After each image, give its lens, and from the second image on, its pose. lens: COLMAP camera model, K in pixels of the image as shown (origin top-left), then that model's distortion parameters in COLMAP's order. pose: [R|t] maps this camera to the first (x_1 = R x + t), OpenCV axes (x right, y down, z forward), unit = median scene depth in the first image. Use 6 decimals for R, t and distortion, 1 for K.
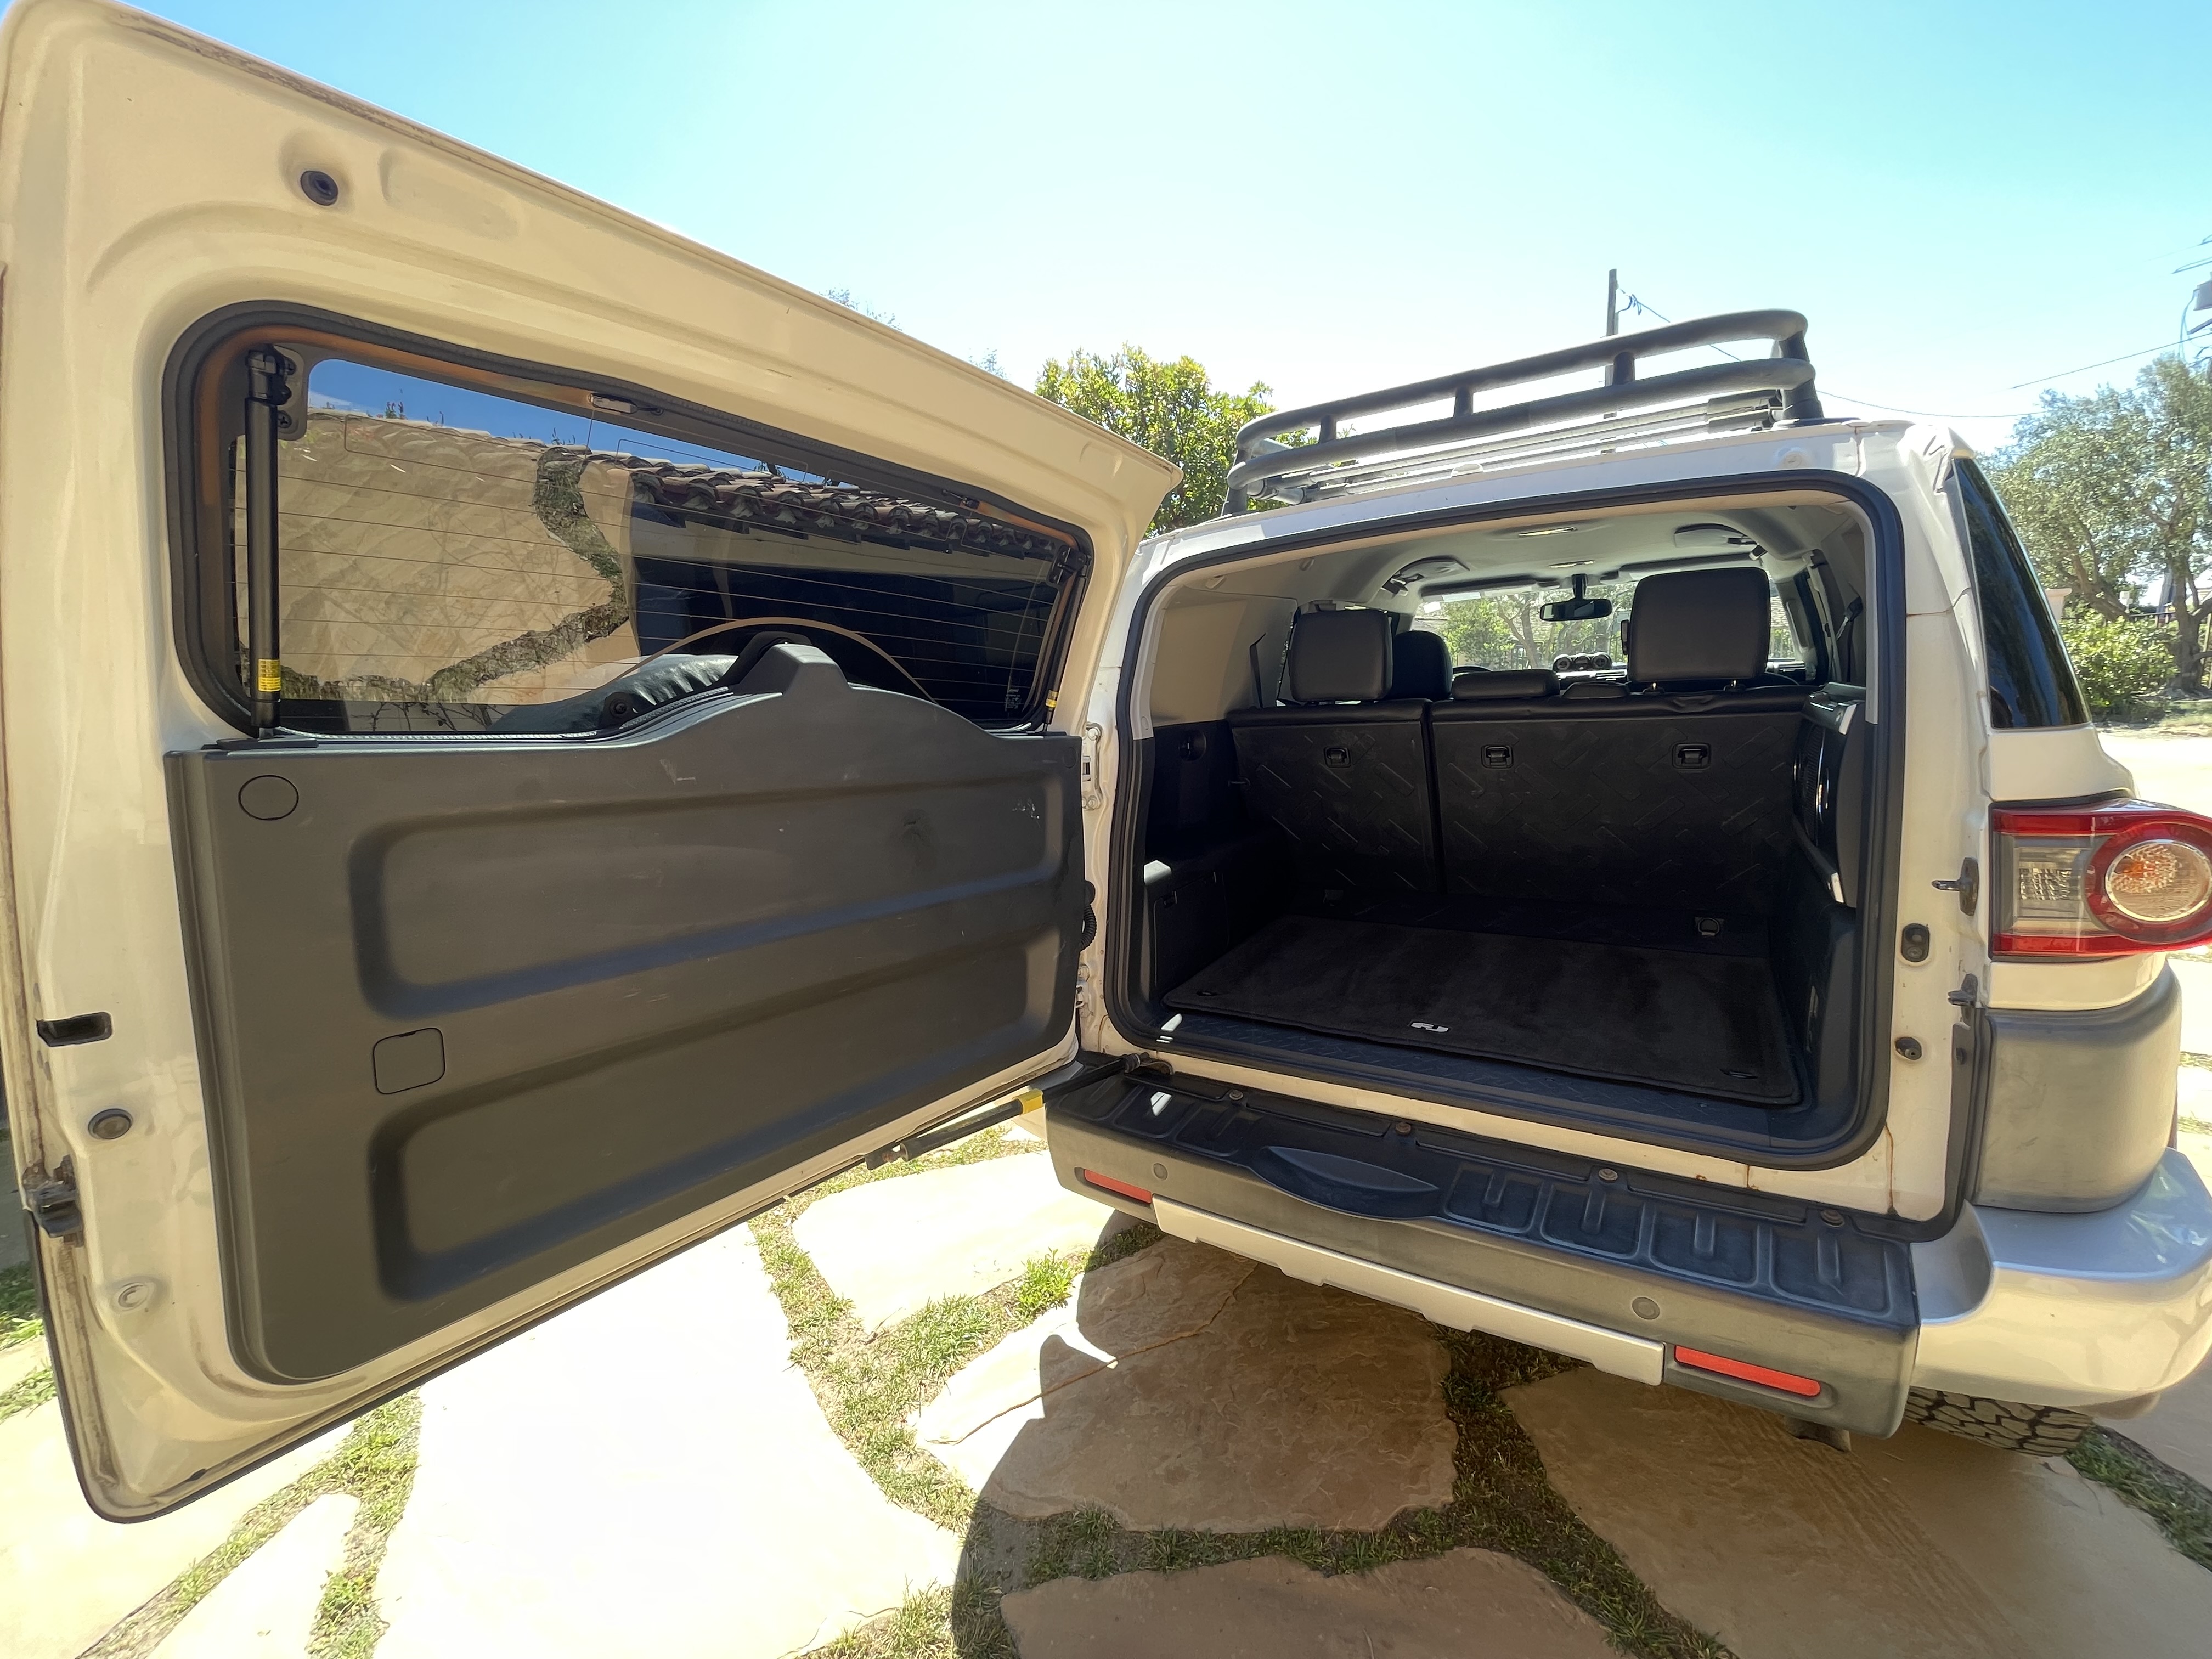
lens RADIAL K [[901.4, 0, 1099.0], [0, 901.4, 833.0], [0, 0, 1]] dist [0.004615, -0.000382]
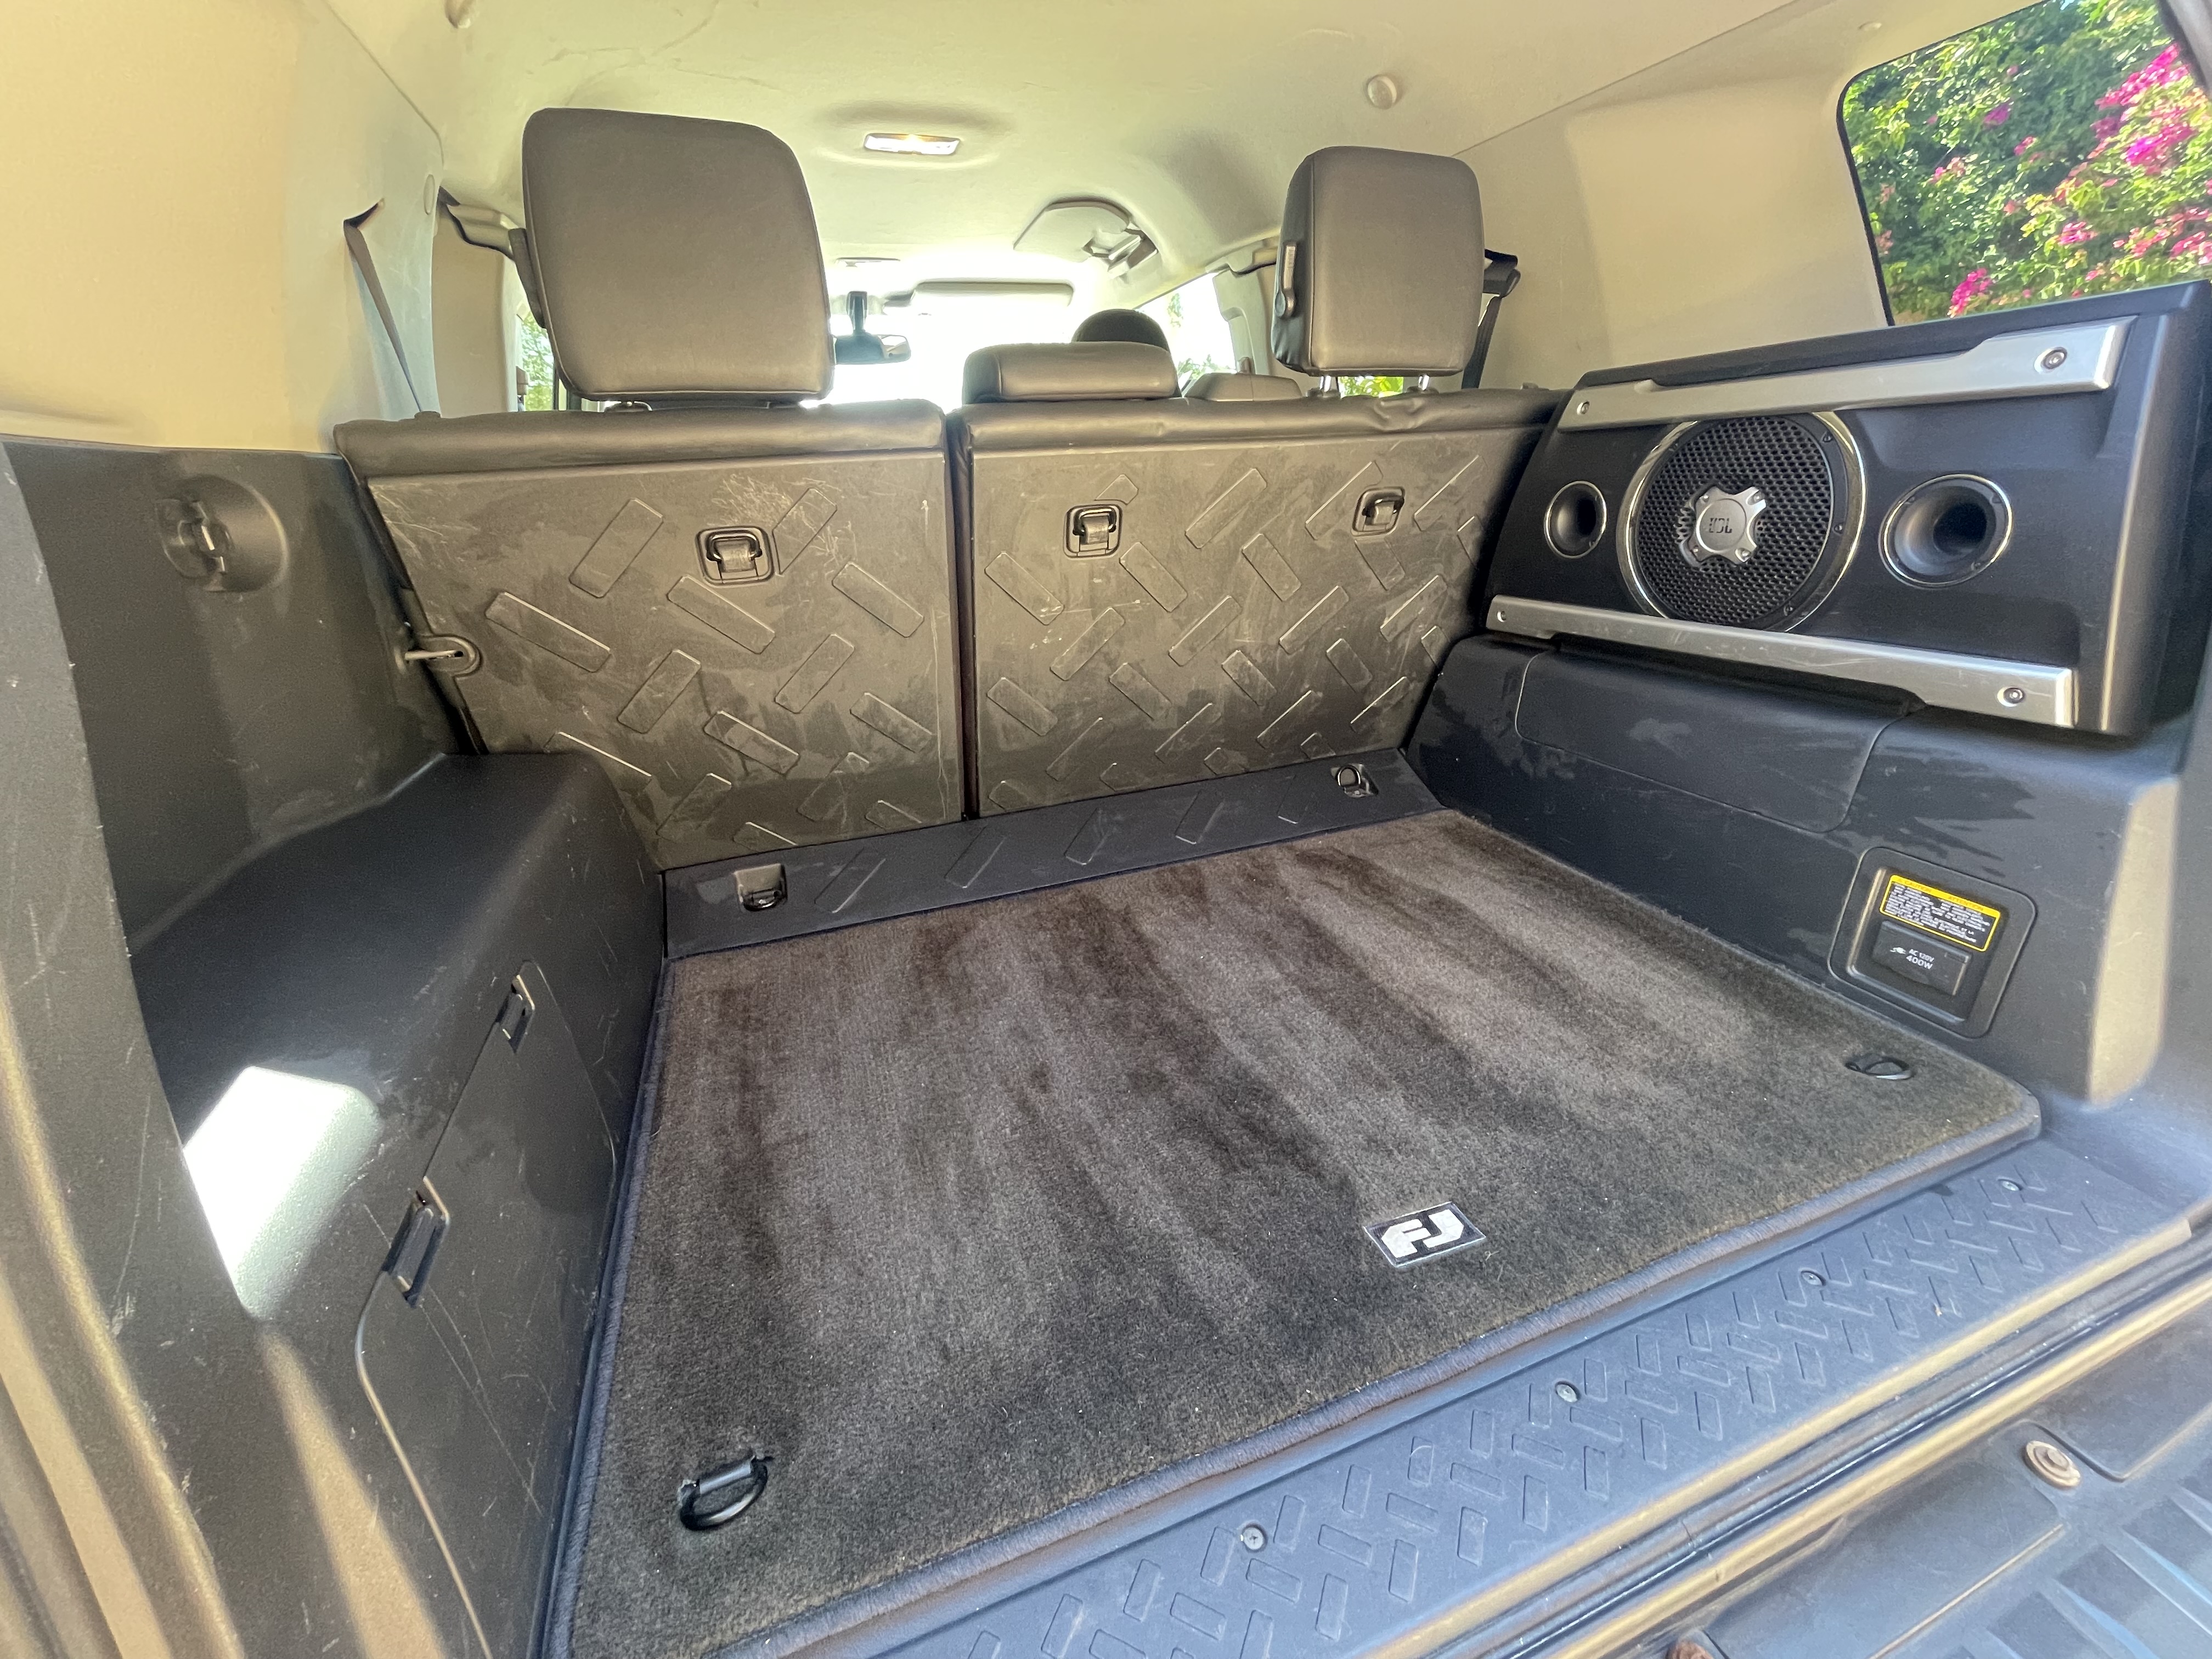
lens RADIAL K [[889.6, 0, 1102.7], [0, 889.6, 833.0], [0, 0, 1]] dist [-0.001311, 0.000427]
pose [[0.603572, -0.270510, 0.750017, 0.038888], [0.139195, 0.961990, 0.234947, -0.038072], [-0.785064, -0.037409, 0.618284, 0.646476]]
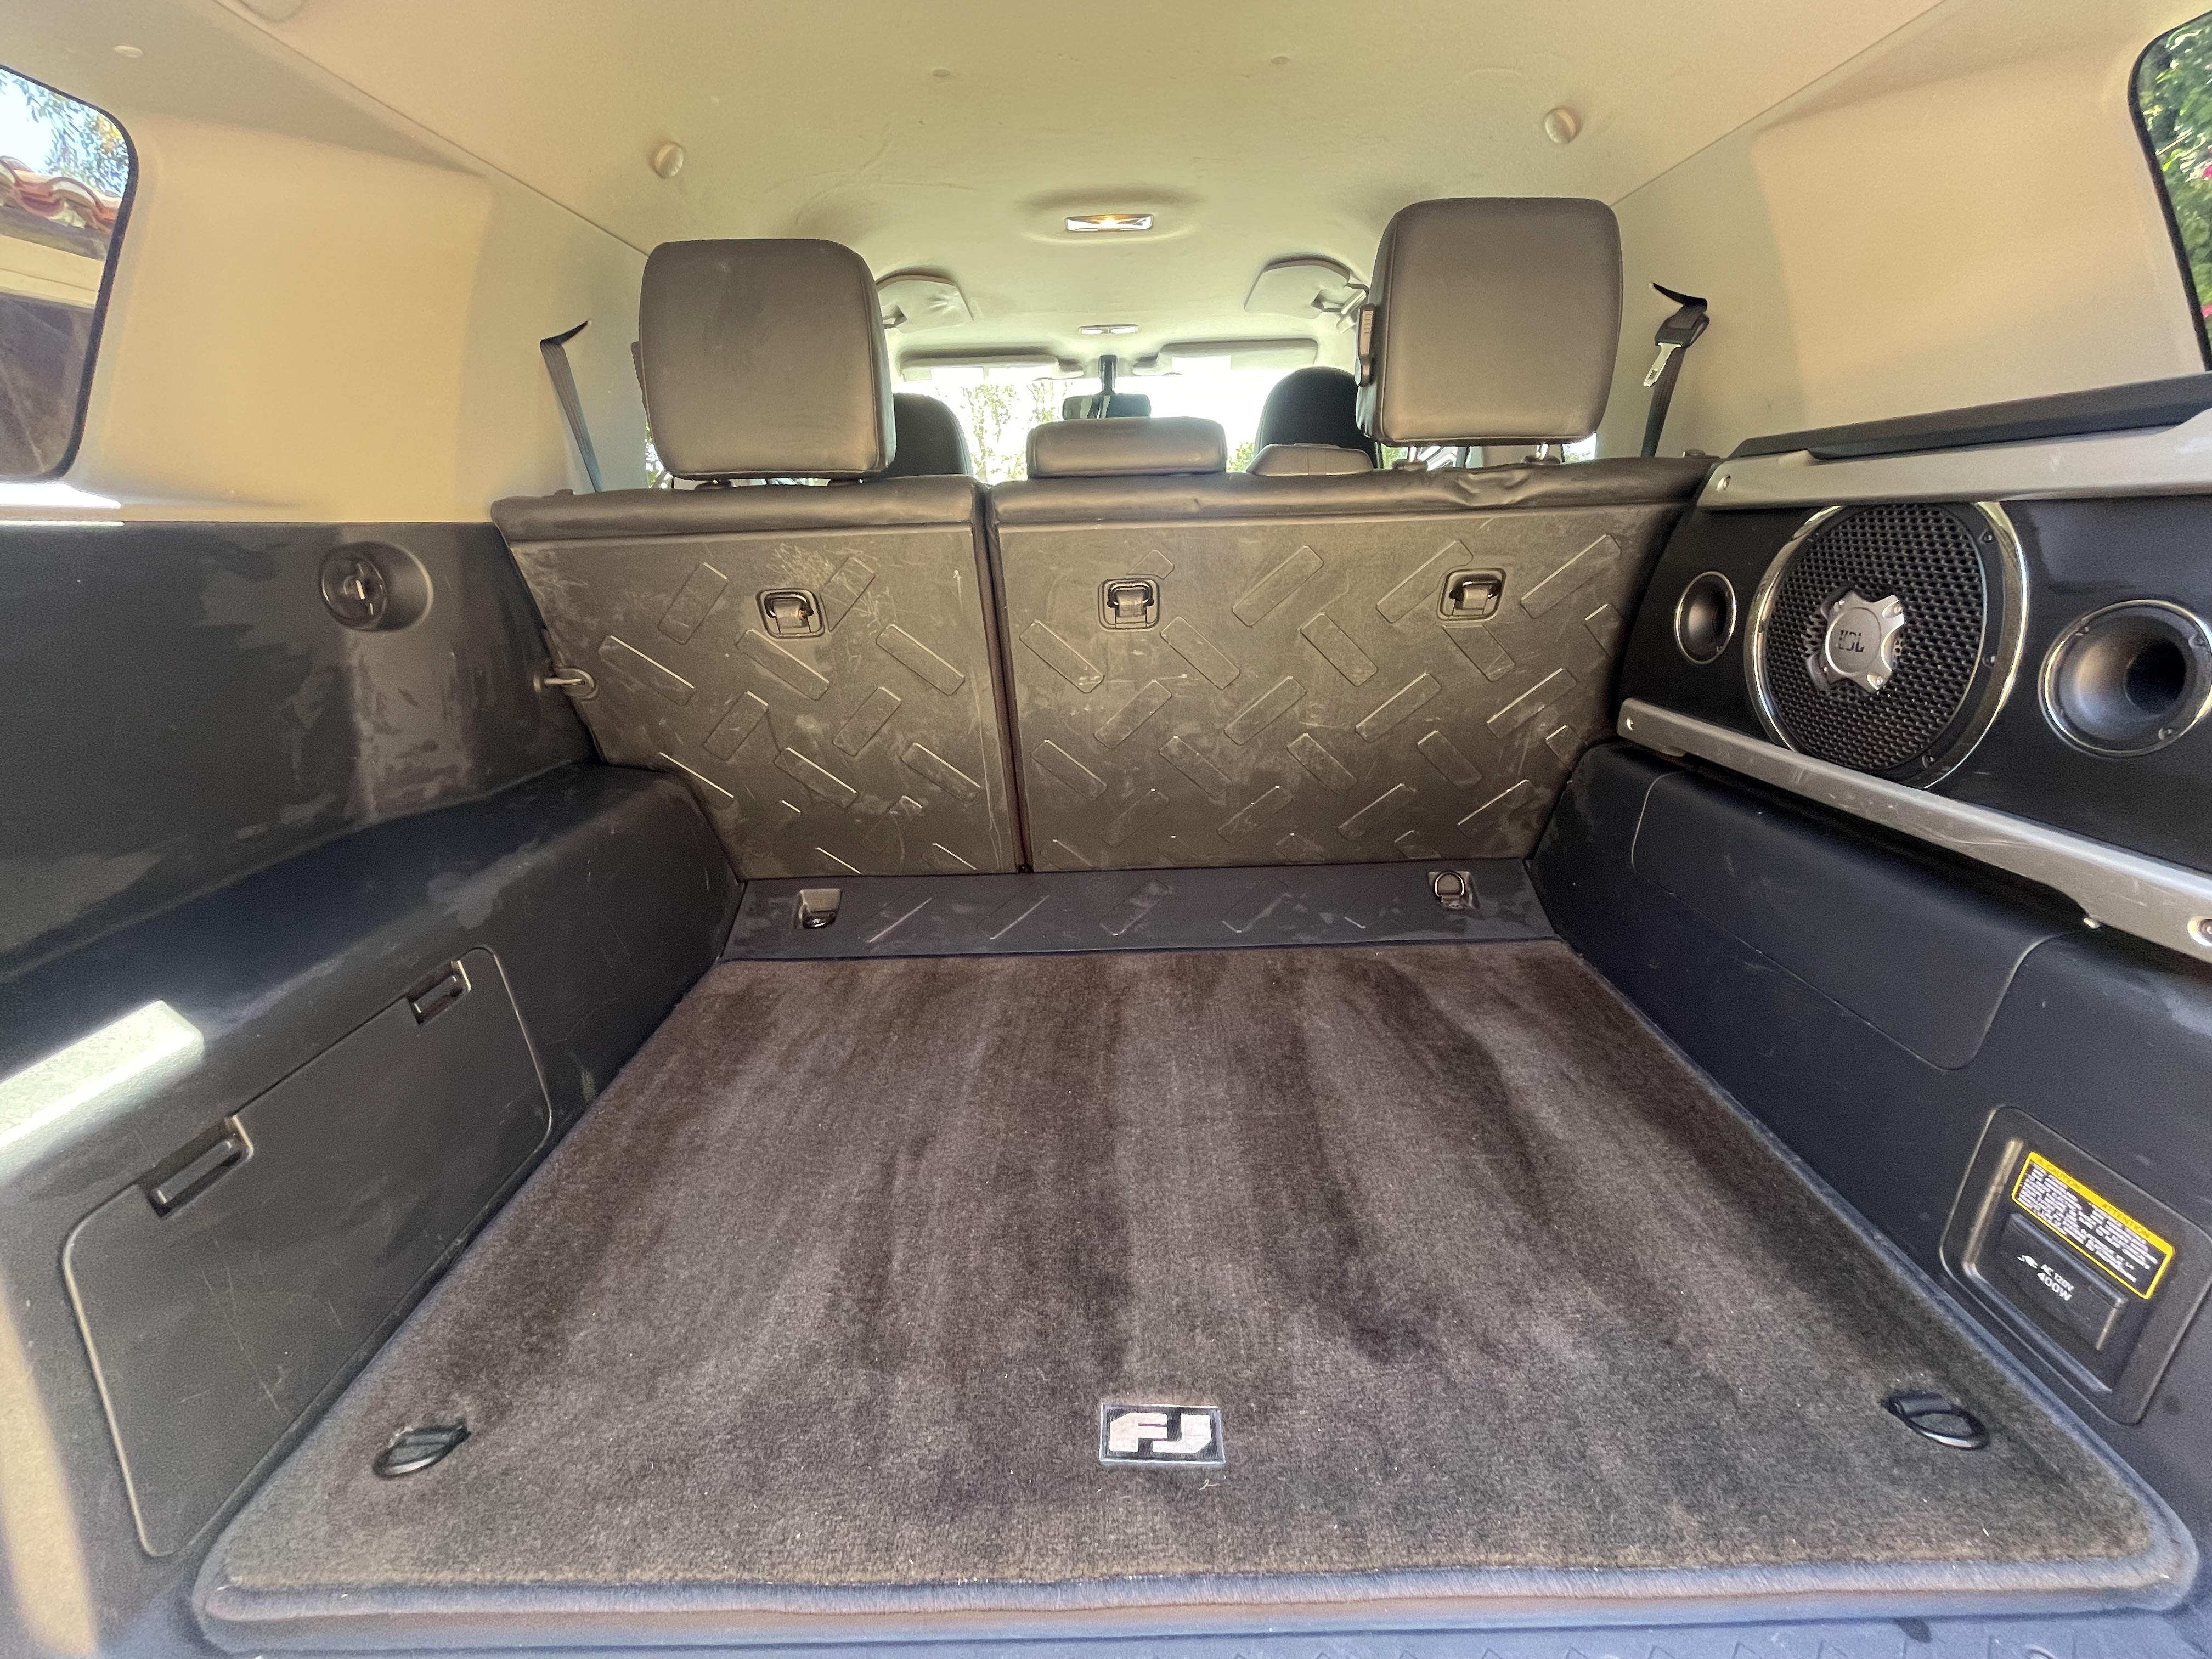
lens RADIAL K [[889.6, 0, 1102.7], [0, 889.6, 833.0], [0, 0, 1]] dist [-0.001311, 0.000427]
pose [[0.839930, -0.144383, 0.523135, 0.153484], [0.067693, 0.984305, 0.162978, -0.040701], [-0.538456, -0.101478, 0.836521, 0.559380]]
